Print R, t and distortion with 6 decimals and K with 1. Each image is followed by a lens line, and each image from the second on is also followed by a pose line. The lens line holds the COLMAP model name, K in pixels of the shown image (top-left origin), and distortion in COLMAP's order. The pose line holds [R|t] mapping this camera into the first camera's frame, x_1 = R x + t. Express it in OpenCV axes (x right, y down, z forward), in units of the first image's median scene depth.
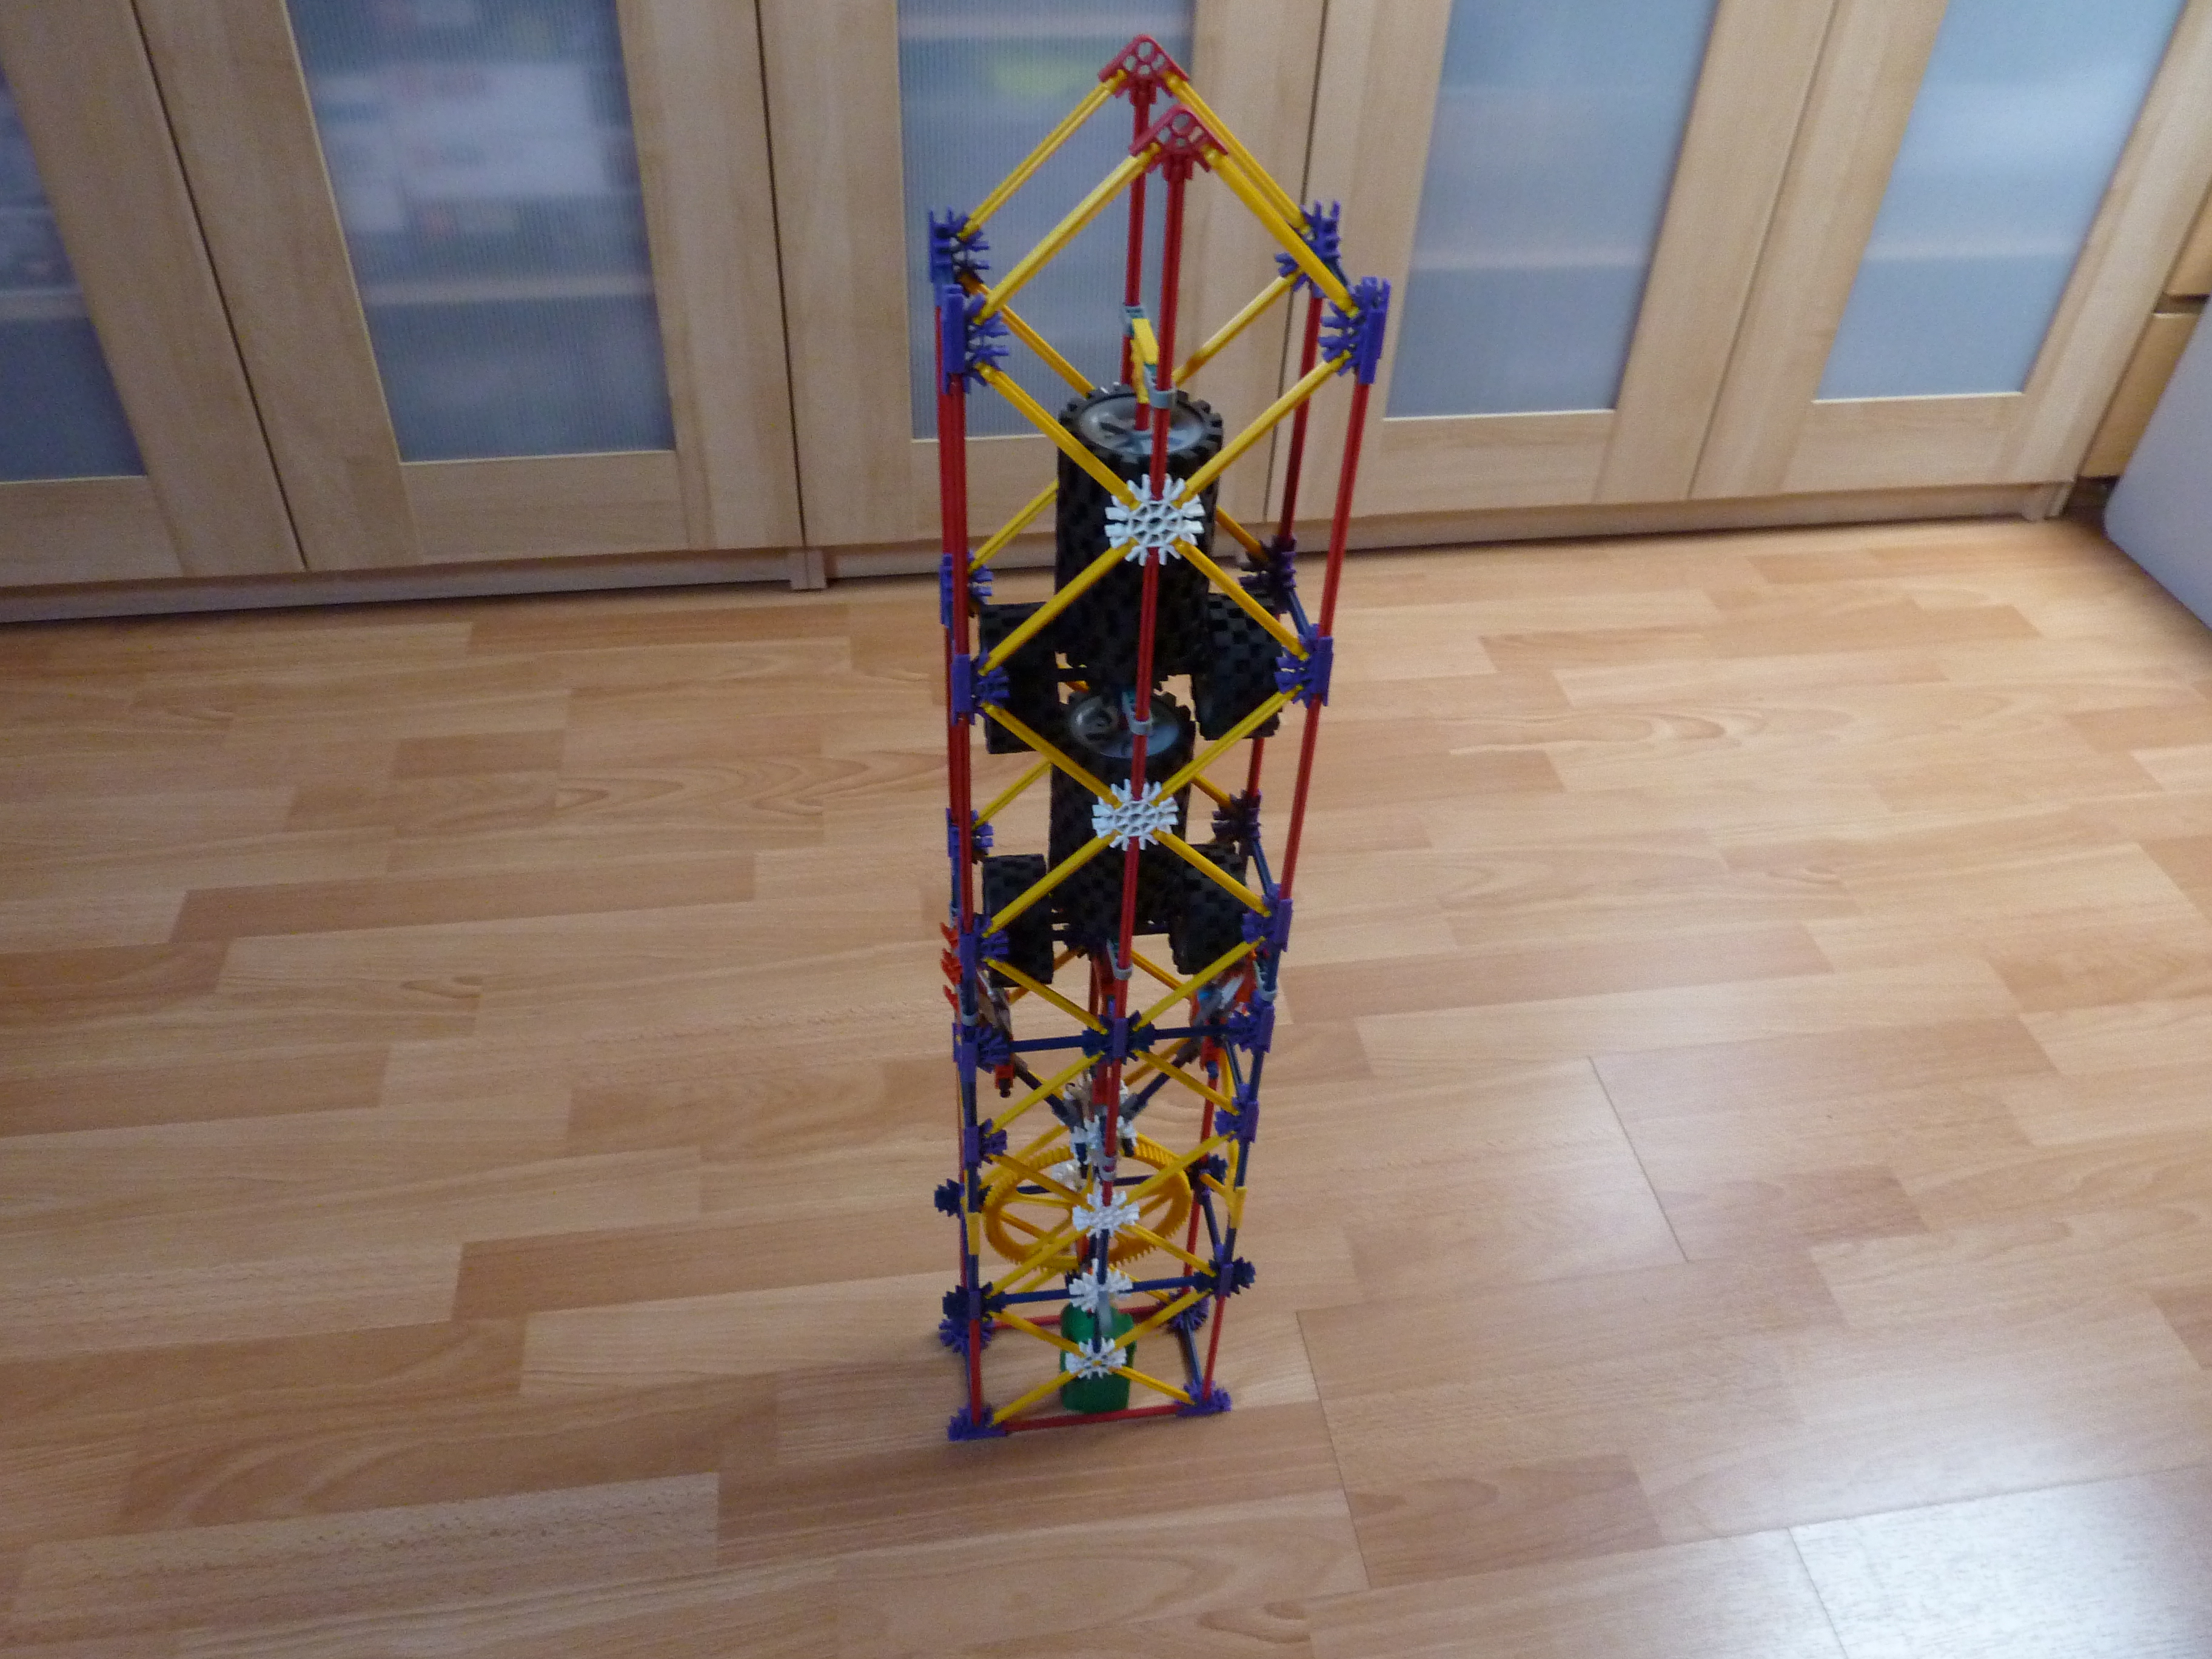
lens RADIAL K [[1650.0, 0, 1125.2], [0, 1650.0, 832.7], [0, 0, 1]] dist [-0.029092, -0.005834]
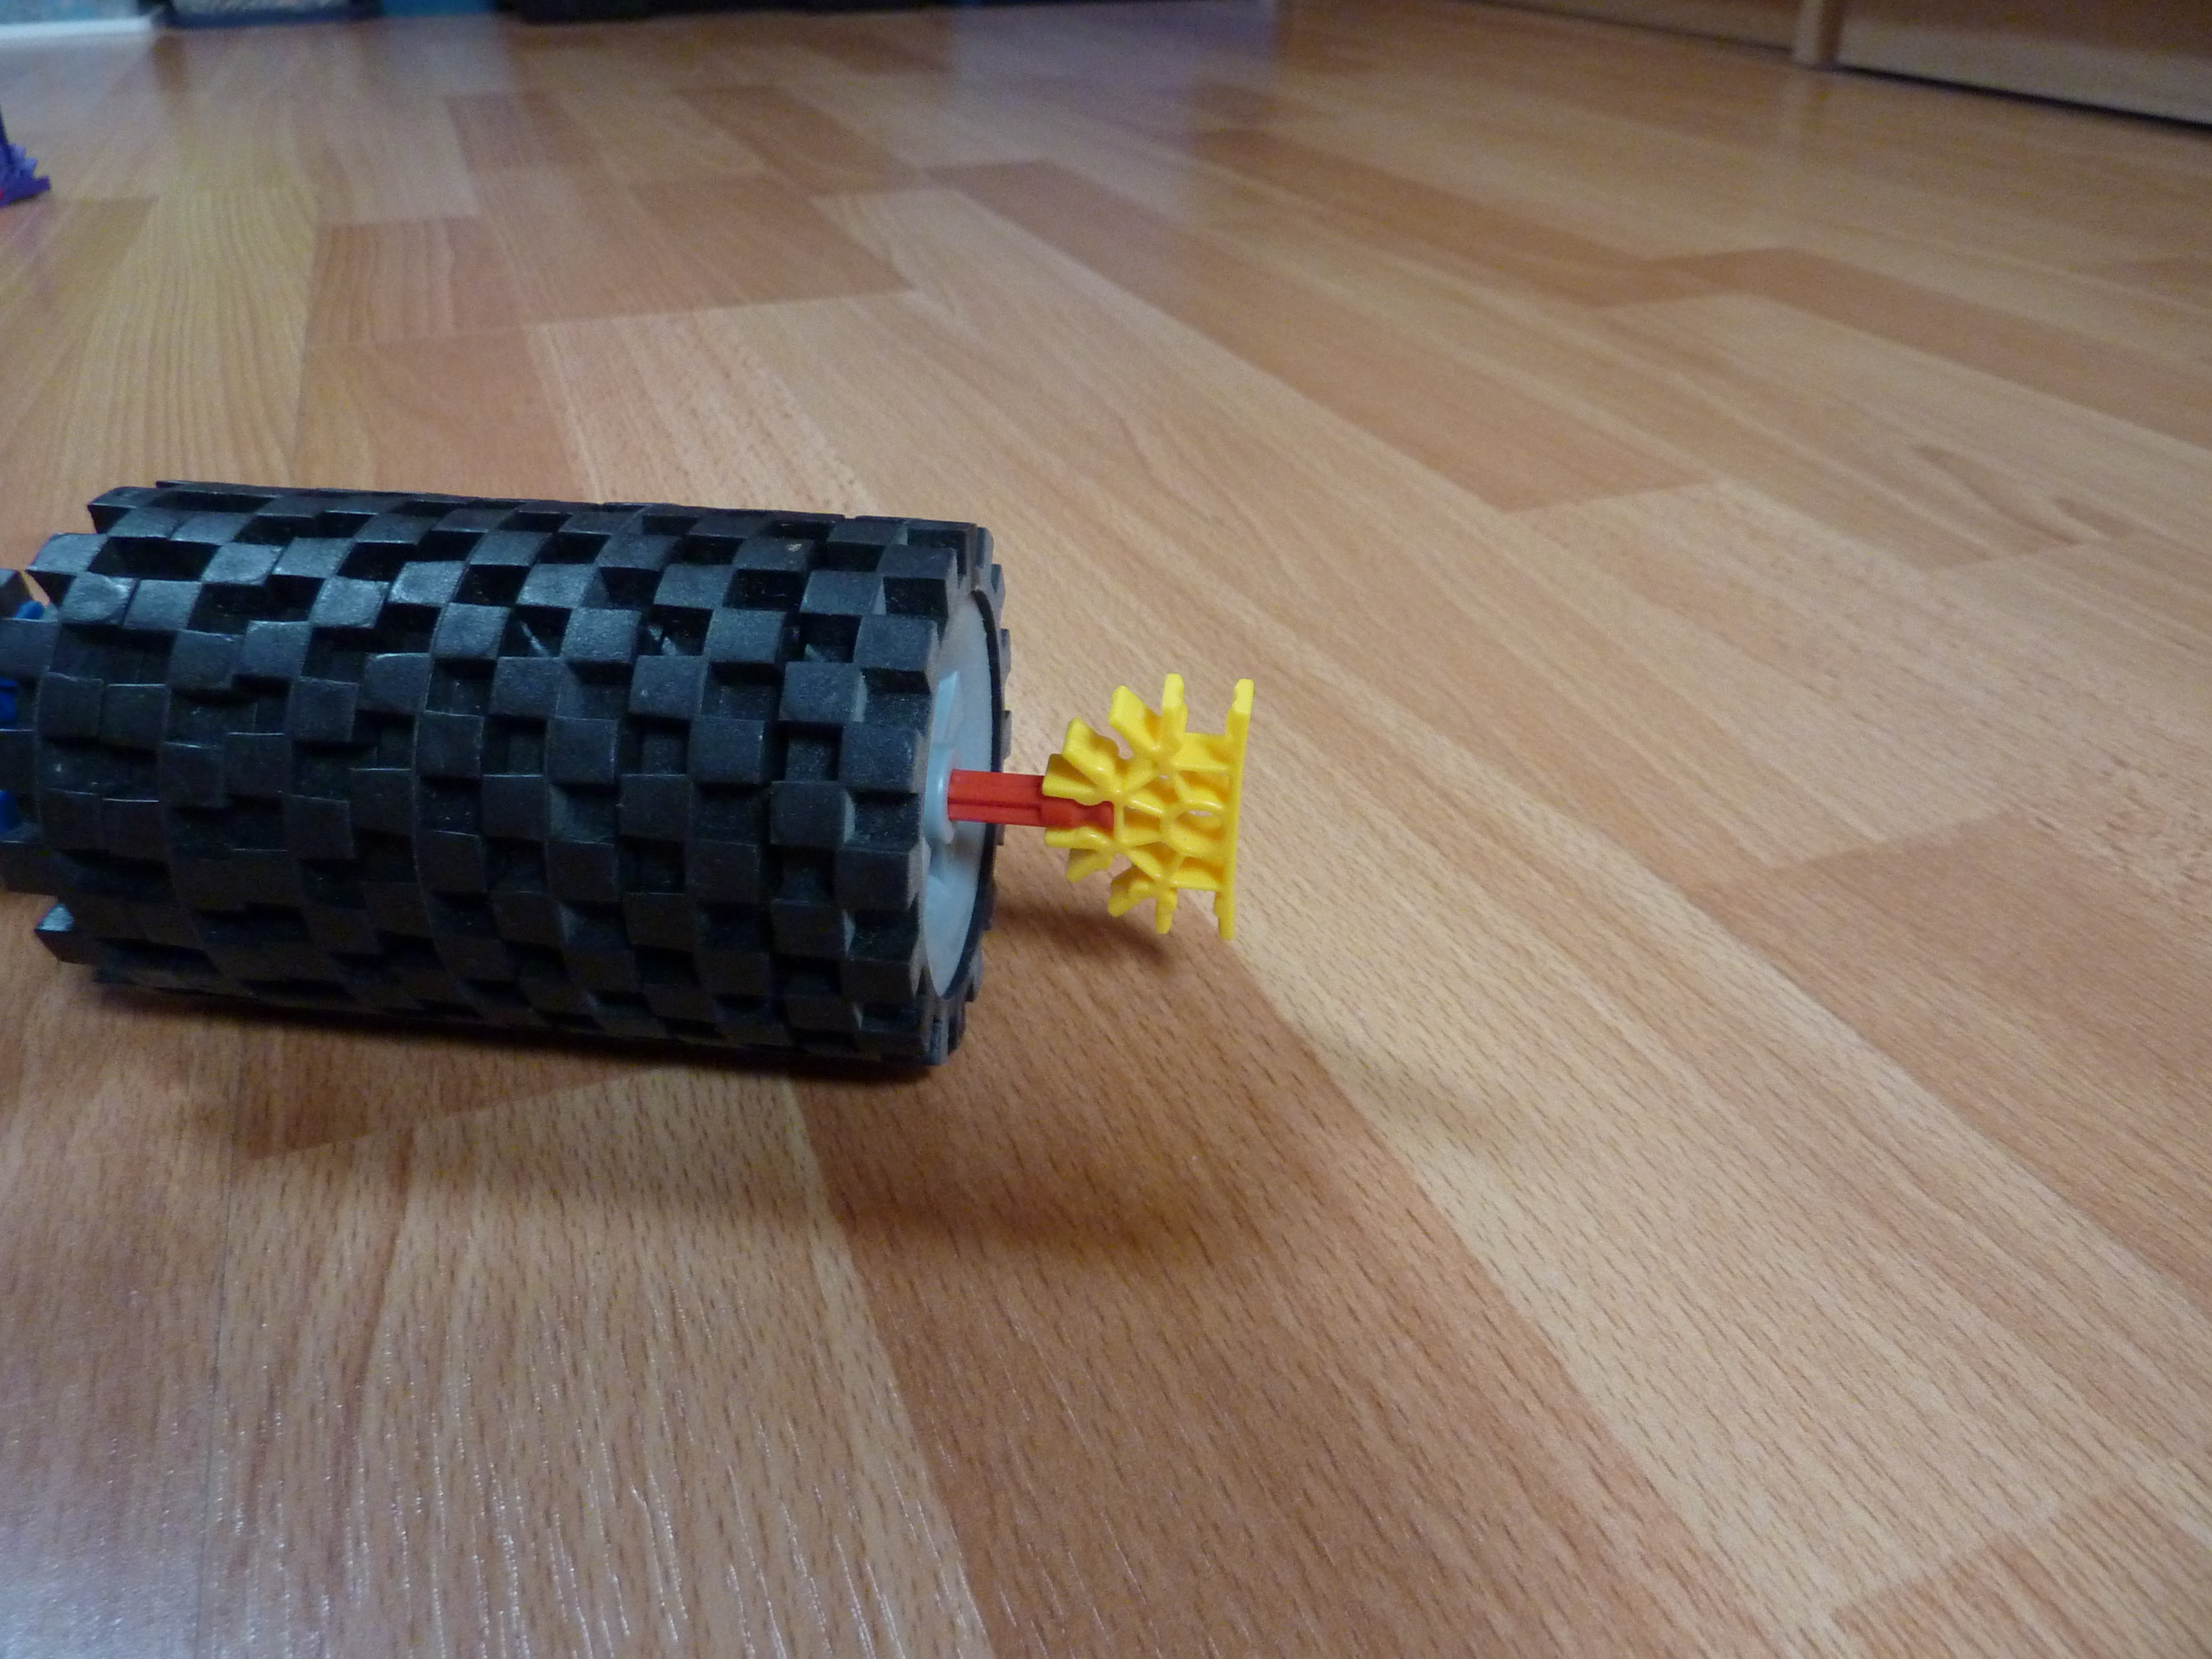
lens RADIAL K [[1650.0, 0, 1091.8], [0, 1650.0, 837.7], [0, 0, 1]] dist [-0.029092, -0.005834]
pose [[0.208718, 0.459353, -0.863384, -0.213175], [-0.647445, 0.726564, 0.230043, 0.218187], [0.732974, 0.510980, 0.449053, 0.965306]]
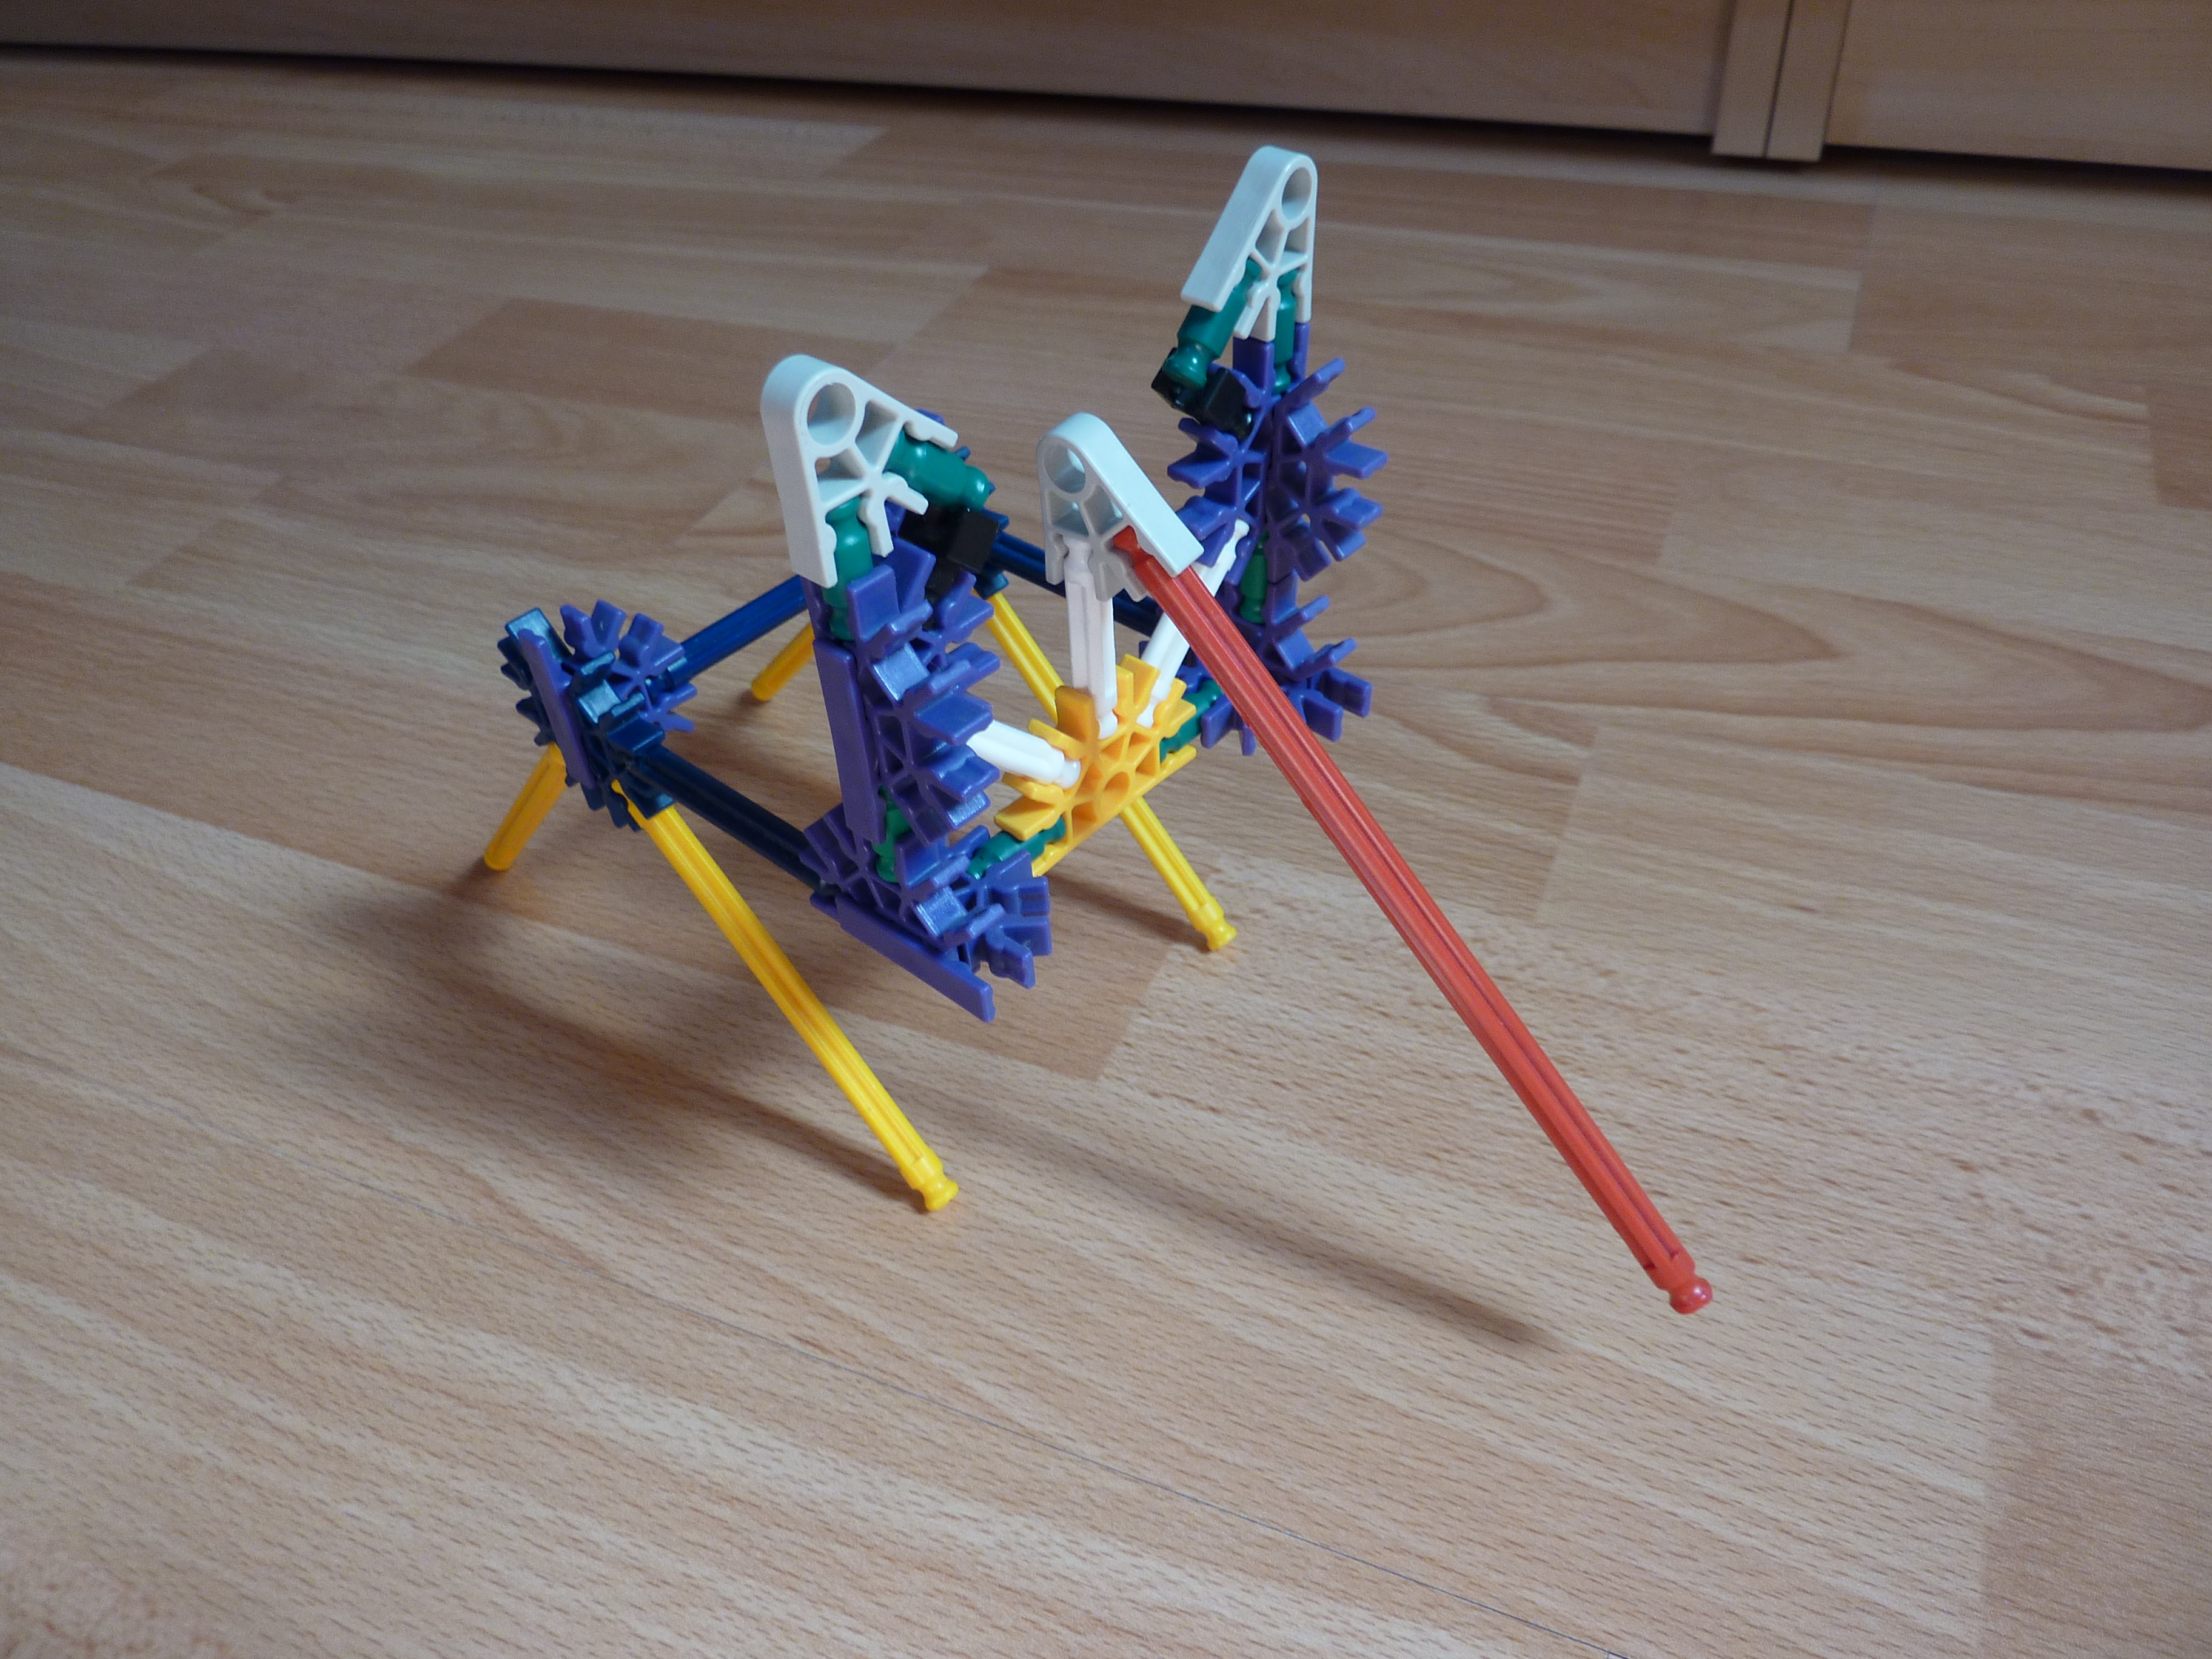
lens RADIAL K [[1650.0, 0, 1102.7], [0, 1650.0, 843.1], [0, 0, 1]] dist [-0.029092, -0.005834]
pose [[0.839423, 0.271162, -0.470999, 0.178915], [-0.272367, 0.959845, 0.067181, 0.465769], [0.470303, 0.071892, 0.879572, 0.595444]]
